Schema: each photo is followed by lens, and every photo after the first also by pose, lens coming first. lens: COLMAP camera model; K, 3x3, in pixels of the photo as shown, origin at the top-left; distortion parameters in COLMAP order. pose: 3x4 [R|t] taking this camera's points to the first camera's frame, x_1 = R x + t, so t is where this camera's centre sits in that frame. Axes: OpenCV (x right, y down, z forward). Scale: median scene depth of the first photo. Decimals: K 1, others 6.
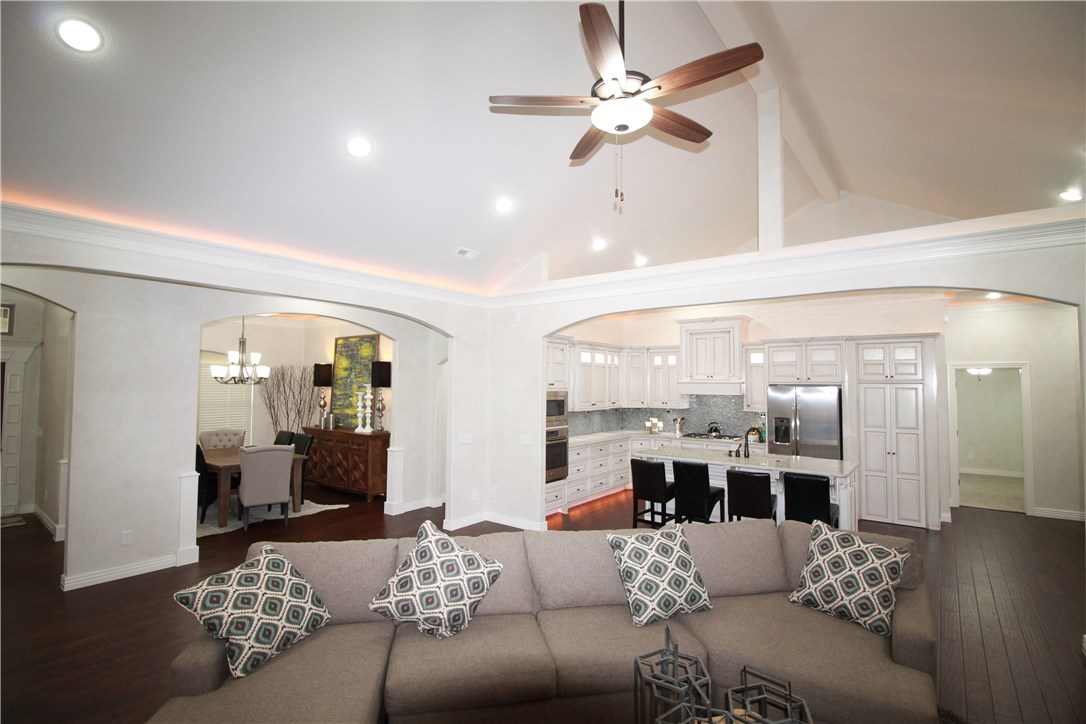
lens RADIAL K [[510.4, 0, 539.0], [0, 510.4, 360.2], [0, 0, 1]] dist [-0.000970, -0.011900]
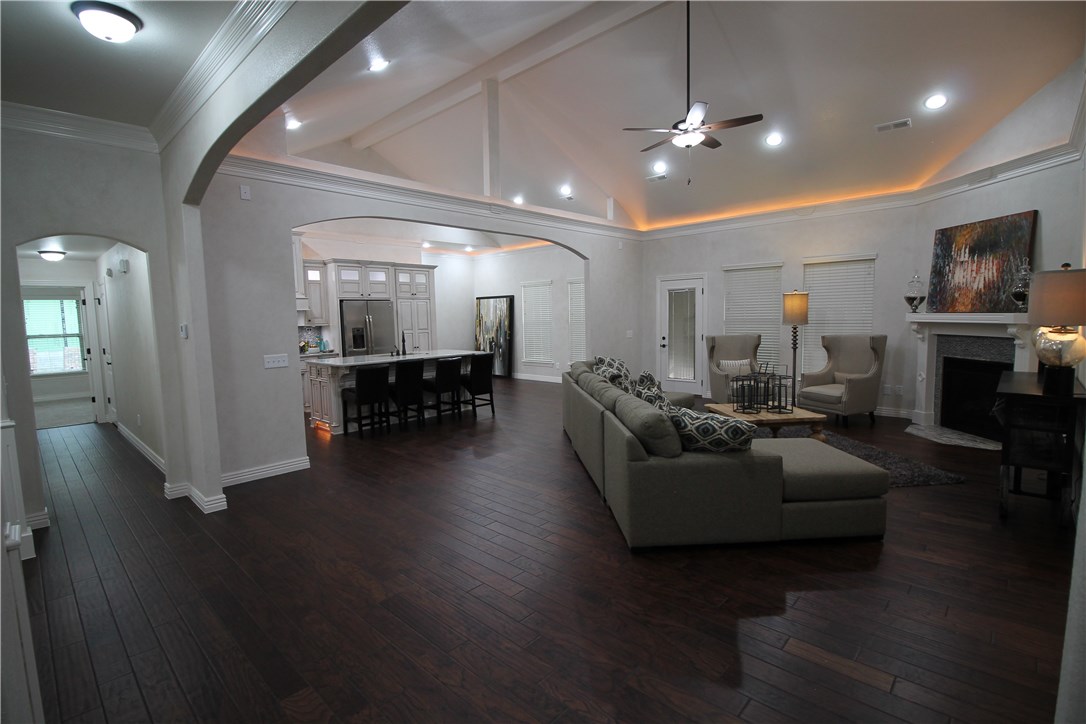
lens RADIAL K [[510.4, 0, 541.3], [0, 510.4, 363.1], [0, 0, 1]] dist [-0.000970, -0.011900]
pose [[0.092752, -0.103573, 0.990288, -0.615395], [-0.023364, 0.994075, 0.106157, 0.055586], [-0.995415, -0.032983, 0.089783, 0.441066]]
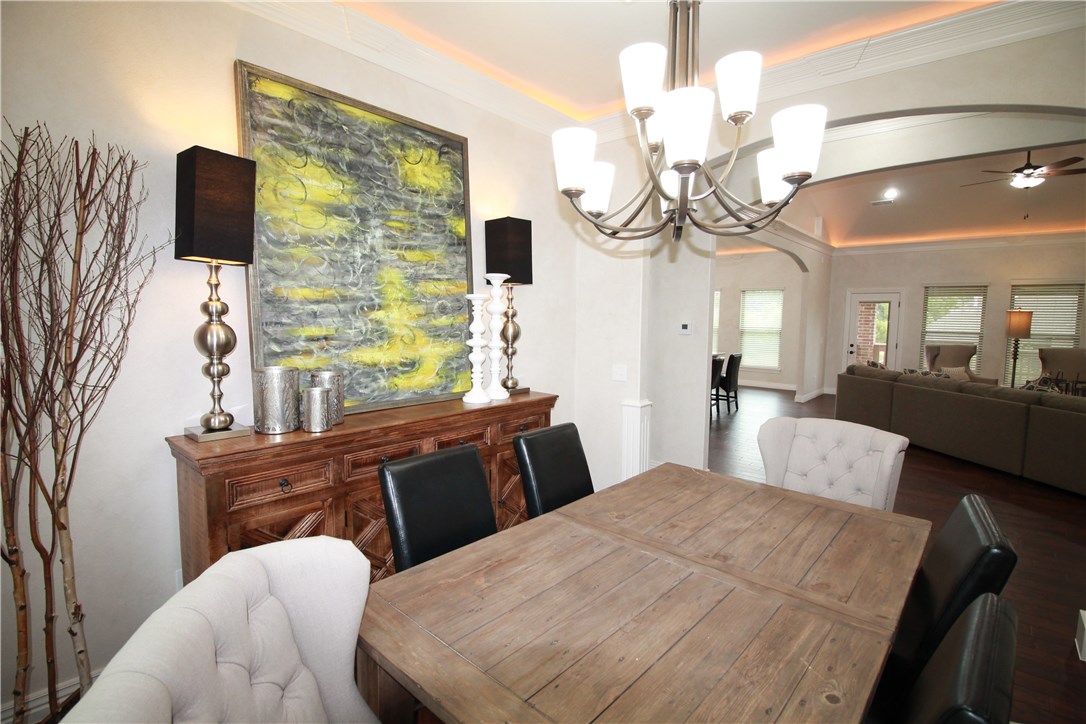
lens RADIAL K [[510.4, 0, 547.6], [0, 510.4, 362.7], [0, 0, 1]] dist [-0.000970, -0.011900]
pose [[0.054233, -0.098486, 0.993660, -0.746784], [-0.058581, 0.993096, 0.101628, 0.074653], [-0.996808, -0.063721, 0.048089, 0.976563]]
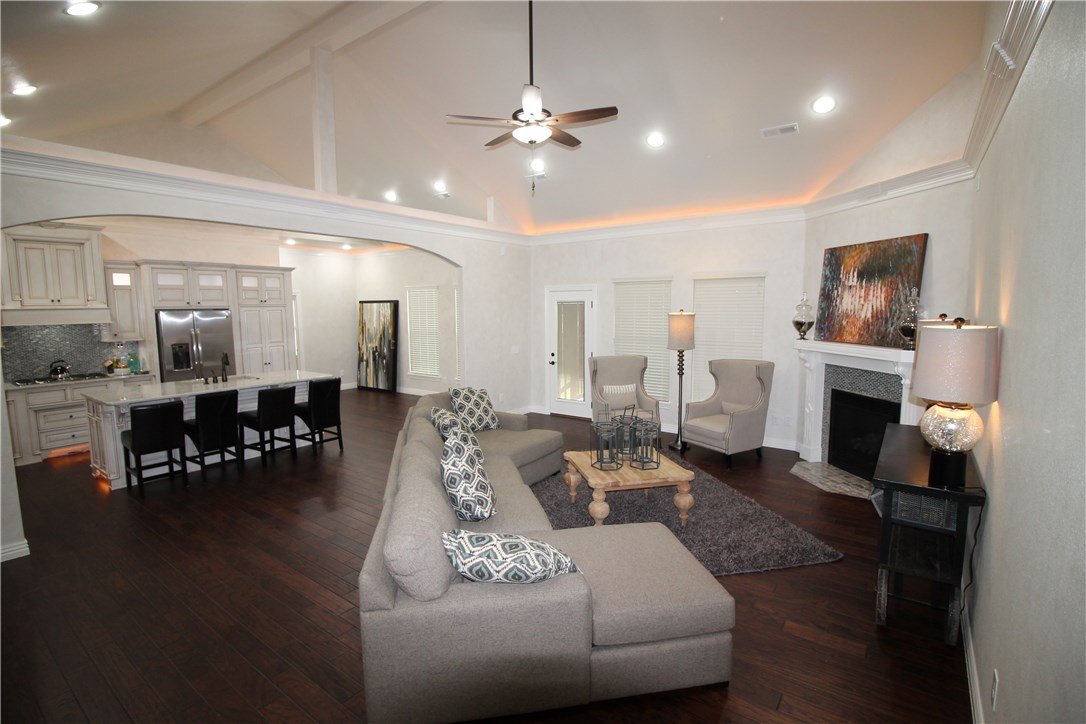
lens RADIAL K [[510.4, 0, 541.1], [0, 510.4, 361.0], [0, 0, 1]] dist [-0.000970, -0.011900]
pose [[-0.030876, -0.115254, 0.992856, -0.473992], [-0.037480, 0.992765, 0.114078, 0.009073], [-0.998820, -0.033690, -0.034972, 0.327135]]
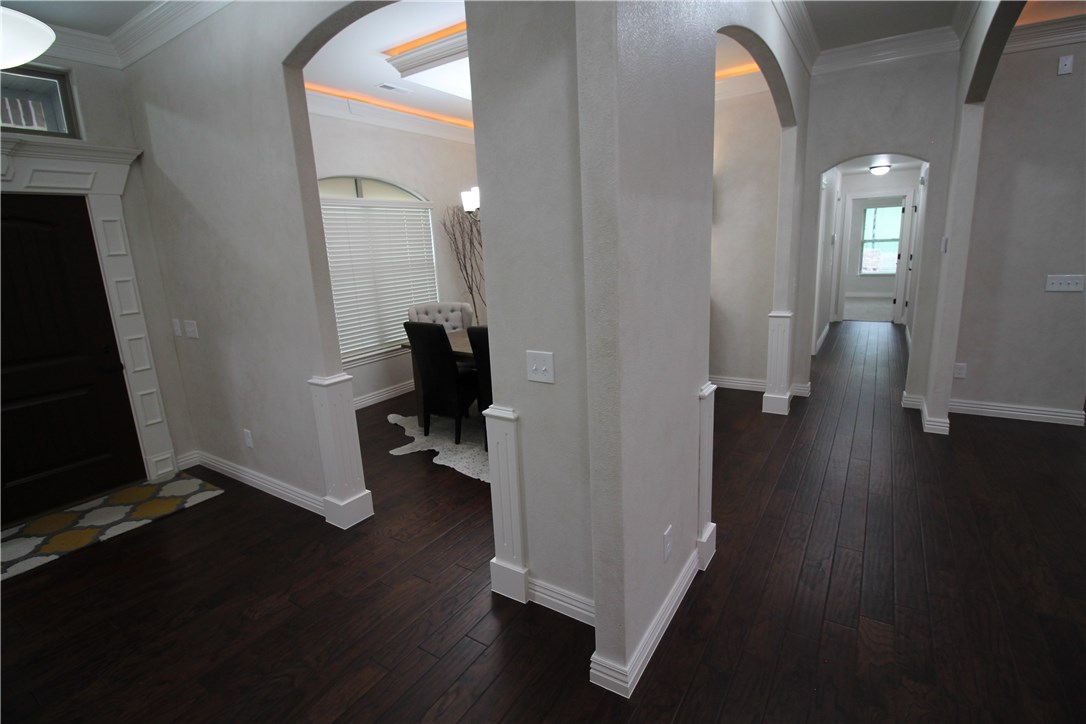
lens RADIAL K [[510.4, 0, 541.3], [0, 510.4, 357.2], [0, 0, 1]] dist [-0.000970, -0.011900]
pose [[0.994578, -0.073397, 0.073672, -0.570347], [0.051939, 0.964332, 0.259550, 0.044188], [-0.090094, -0.254316, 0.962916, 0.380678]]
